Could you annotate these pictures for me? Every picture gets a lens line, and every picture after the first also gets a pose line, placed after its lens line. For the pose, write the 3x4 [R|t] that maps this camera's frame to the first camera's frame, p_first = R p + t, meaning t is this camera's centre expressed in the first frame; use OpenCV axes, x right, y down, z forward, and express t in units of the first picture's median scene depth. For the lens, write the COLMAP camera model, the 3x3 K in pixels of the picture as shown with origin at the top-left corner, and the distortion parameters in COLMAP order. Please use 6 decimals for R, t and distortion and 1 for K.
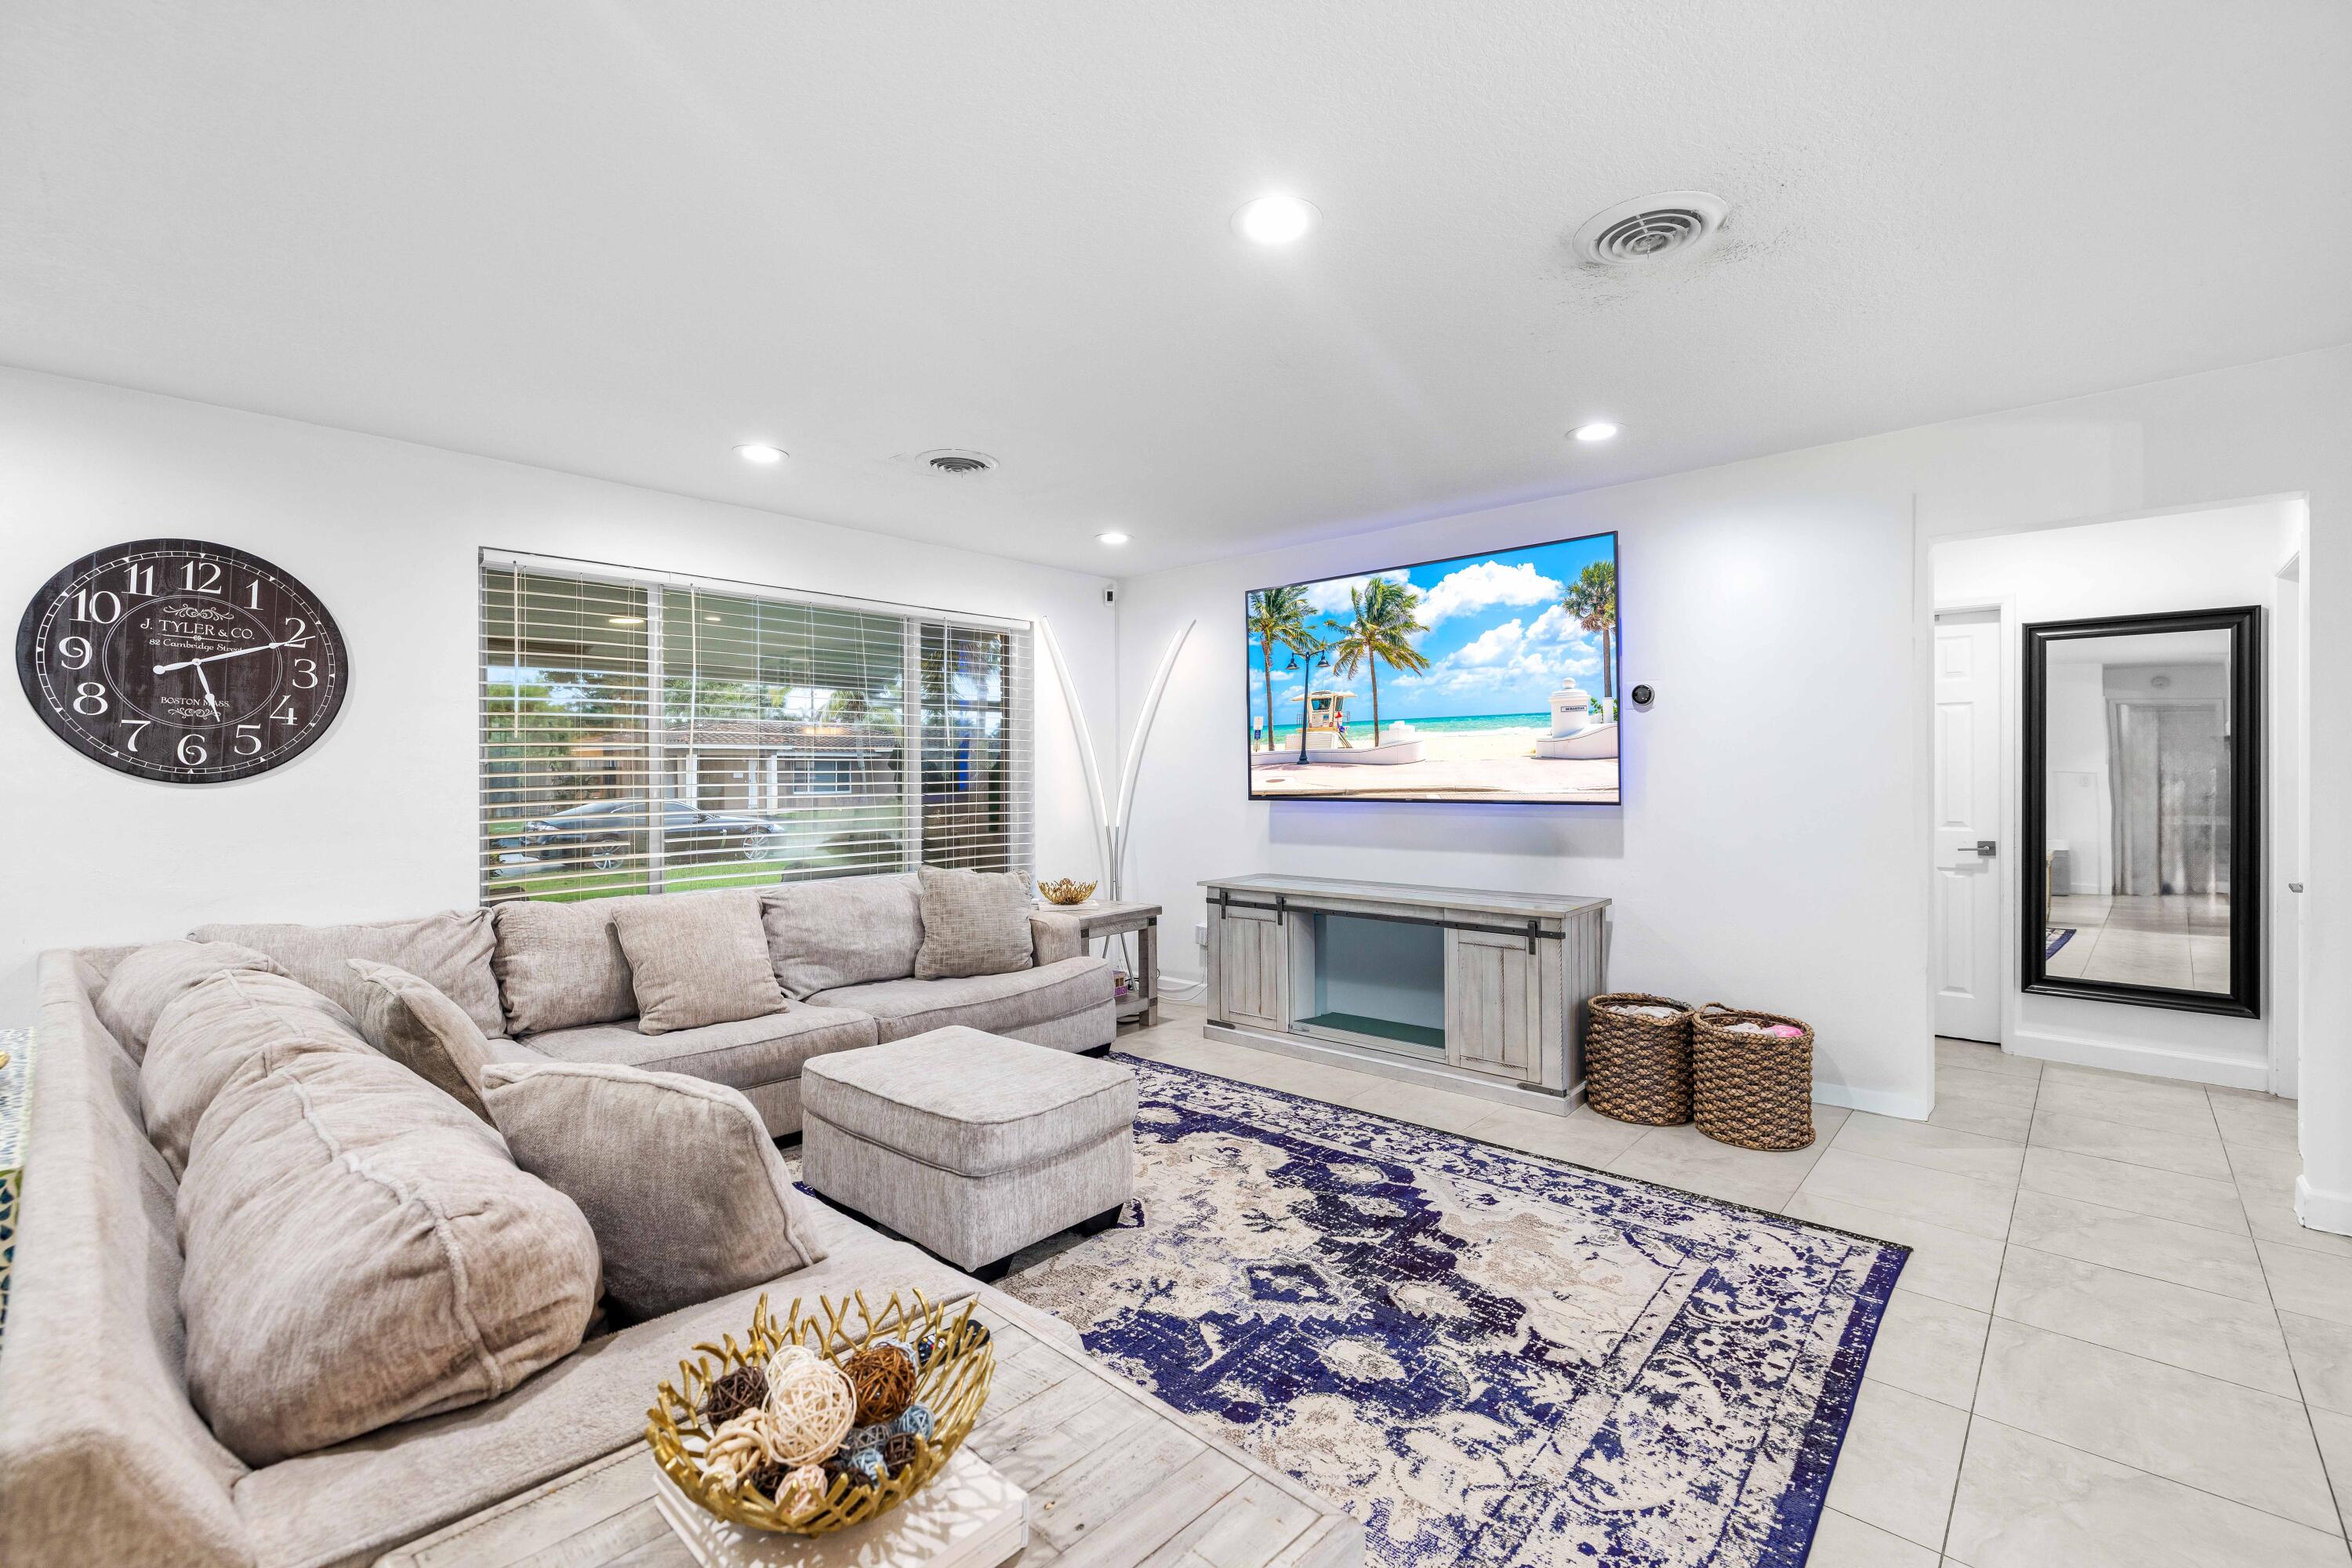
lens RADIAL K [[1038.0, 0, 1171.0], [0, 1038.0, 774.8], [0, 0, 1]] dist [-0.004204, 0.001382]
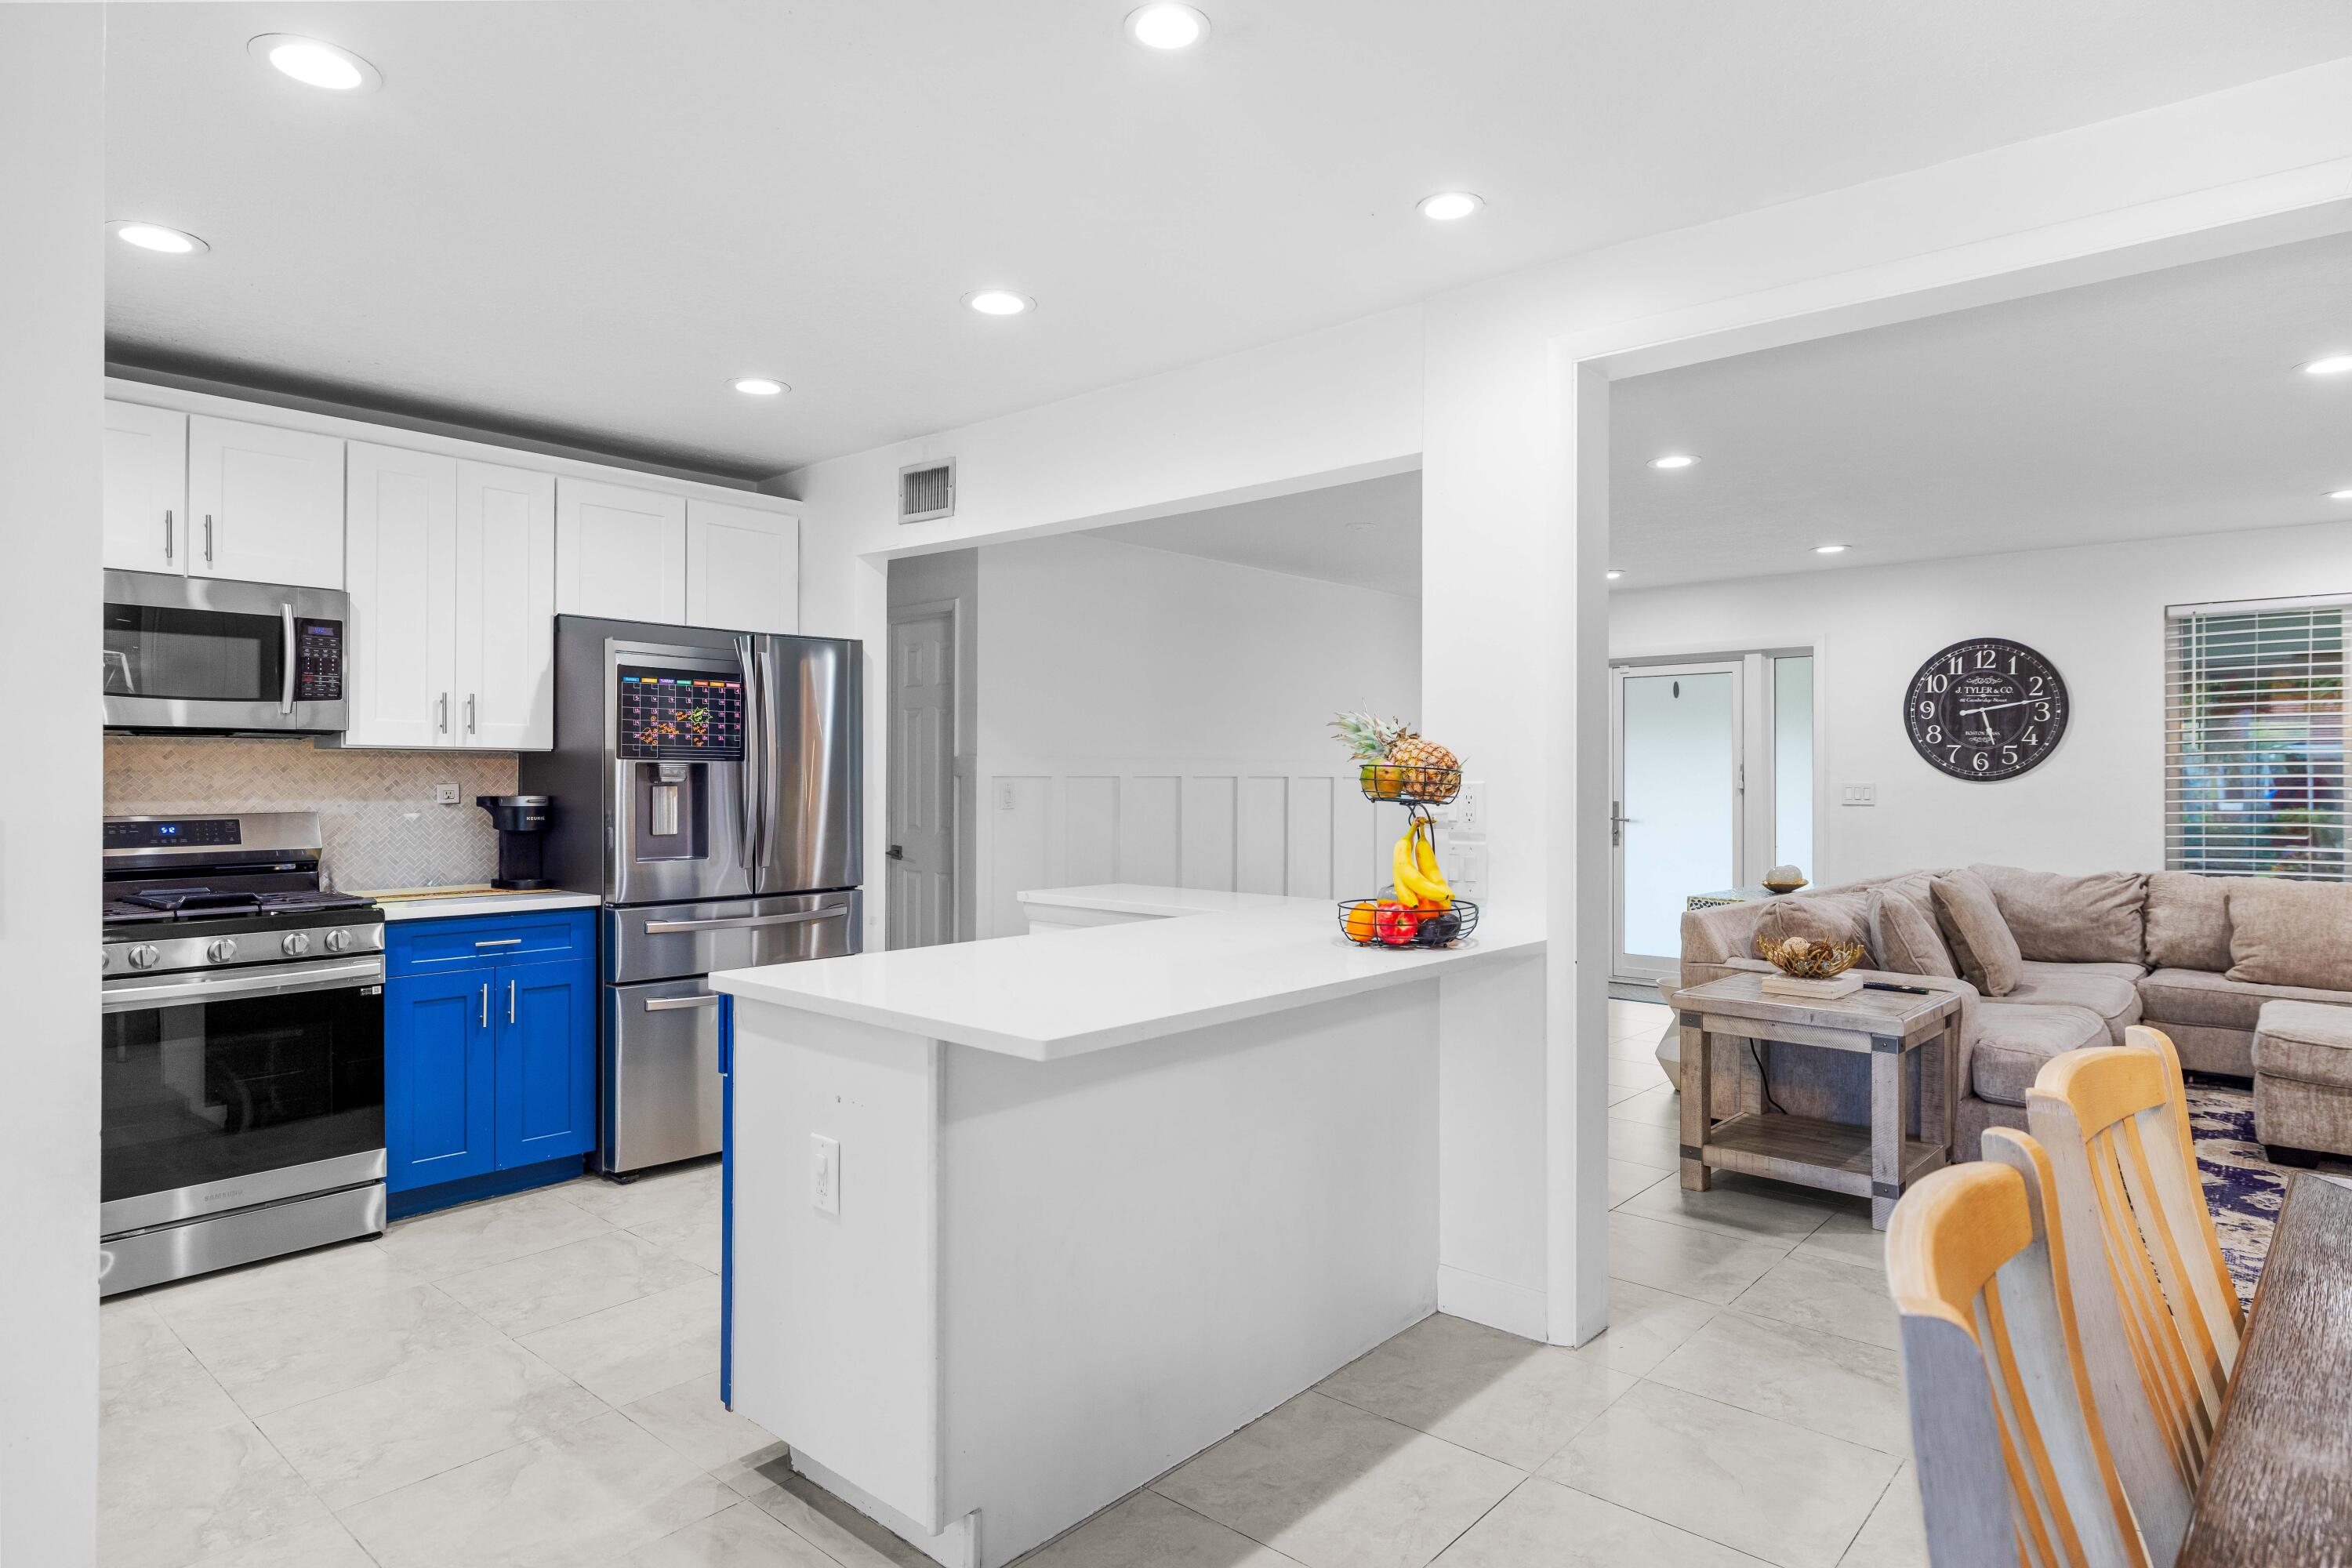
lens RADIAL K [[1330.1, 0, 1173.3], [0, 1330.1, 766.6], [0, 0, 1]] dist [0.001325, 0.001545]
pose [[0.016202, -0.007790, -0.999838, 1.139579], [-0.007873, 0.999938, -0.007918, 0.011174], [0.999838, 0.008000, 0.016139, -0.335999]]
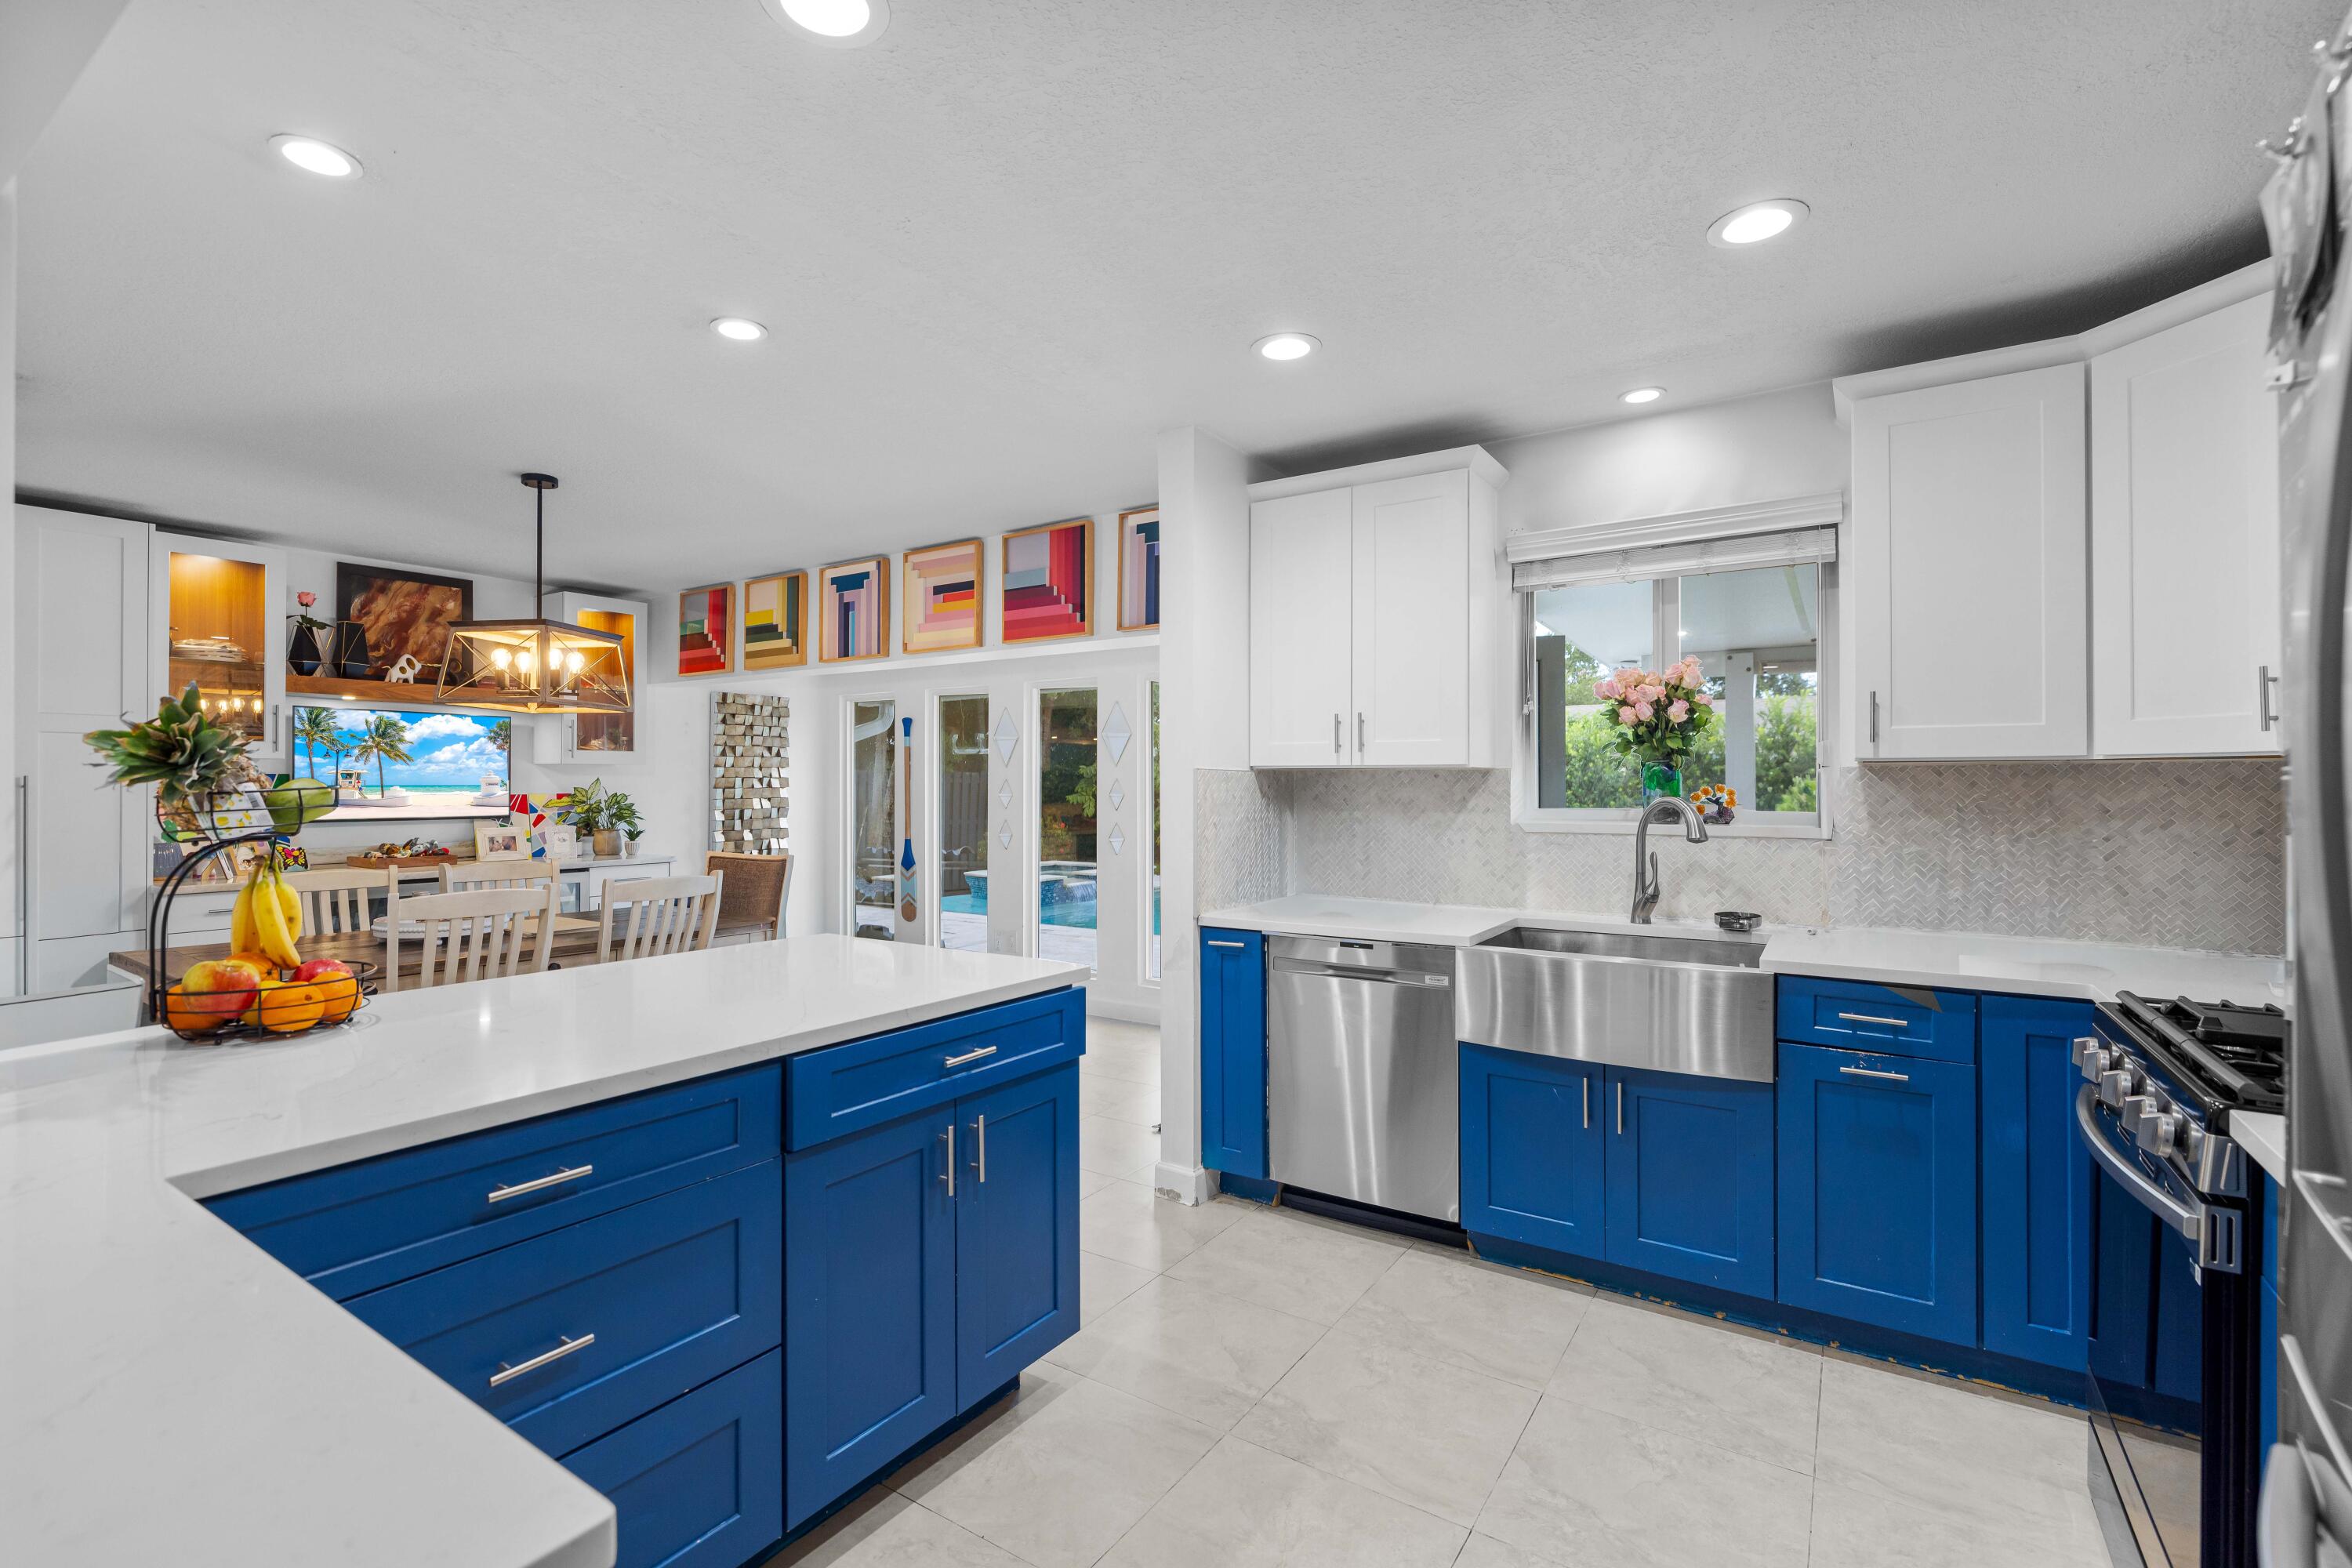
lens RADIAL K [[1043.7, 0, 1176.5], [0, 1043.7, 782.4], [0, 0, 1]] dist [-0.007249, 0.001188]
pose [[-0.148269, 0.003774, 0.988940, -0.282173], [0.004420, 0.999985, -0.003154, 0.006220], [-0.988937, 0.003904, -0.148283, -0.535825]]
